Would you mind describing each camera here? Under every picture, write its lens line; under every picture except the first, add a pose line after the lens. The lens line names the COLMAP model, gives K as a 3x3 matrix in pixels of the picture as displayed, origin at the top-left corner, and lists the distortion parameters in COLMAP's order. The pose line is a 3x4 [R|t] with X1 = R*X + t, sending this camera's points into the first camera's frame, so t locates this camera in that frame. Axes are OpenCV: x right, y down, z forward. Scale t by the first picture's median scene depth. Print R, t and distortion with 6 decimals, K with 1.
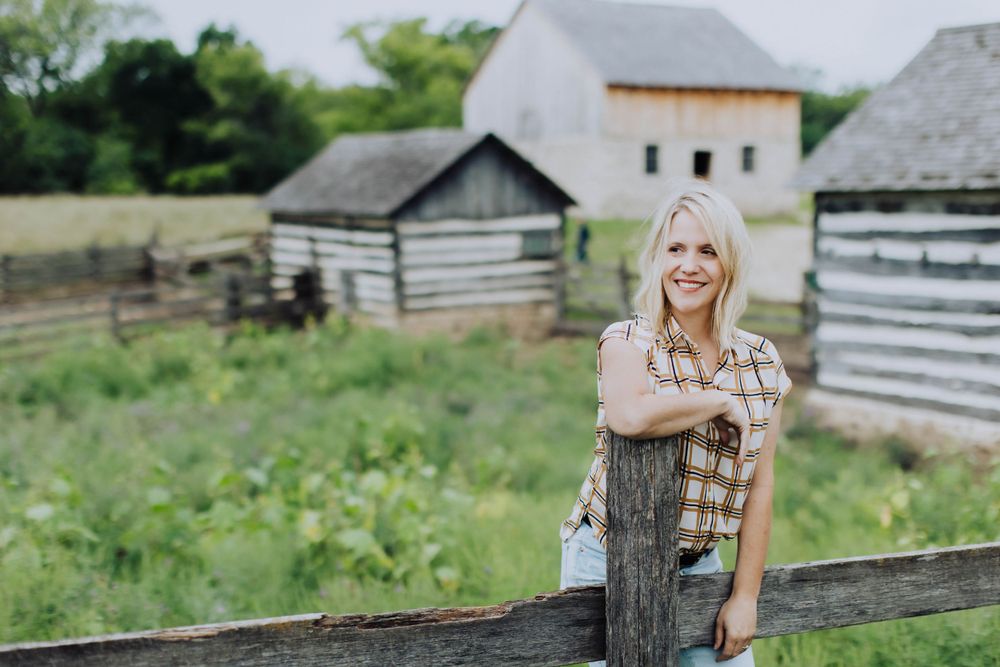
lens RADIAL K [[1475.5, 0, 494.8], [0, 1475.5, 327.8], [0, 0, 1]] dist [0.005326, 0.000000]
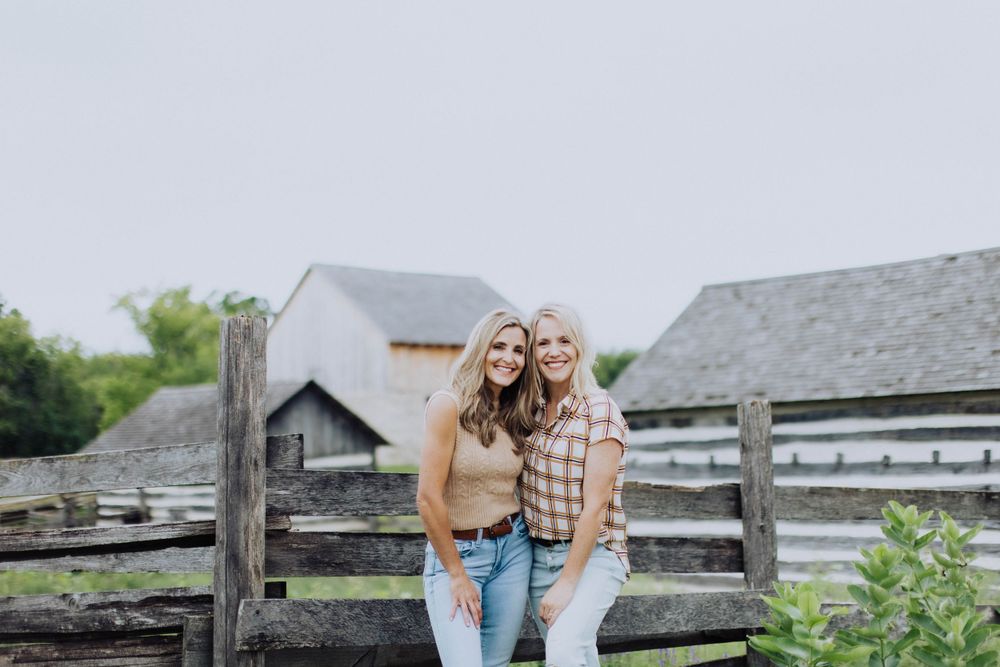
lens RADIAL K [[1475.5, 0, 502.0], [0, 1475.5, 327.3], [0, 0, 1]] dist [0.005326, 0.000000]
pose [[0.981262, -0.003151, 0.192651, -0.111515], [0.038616, 0.982795, -0.180616, 0.053842], [-0.188767, 0.184672, 0.964502, -0.173553]]
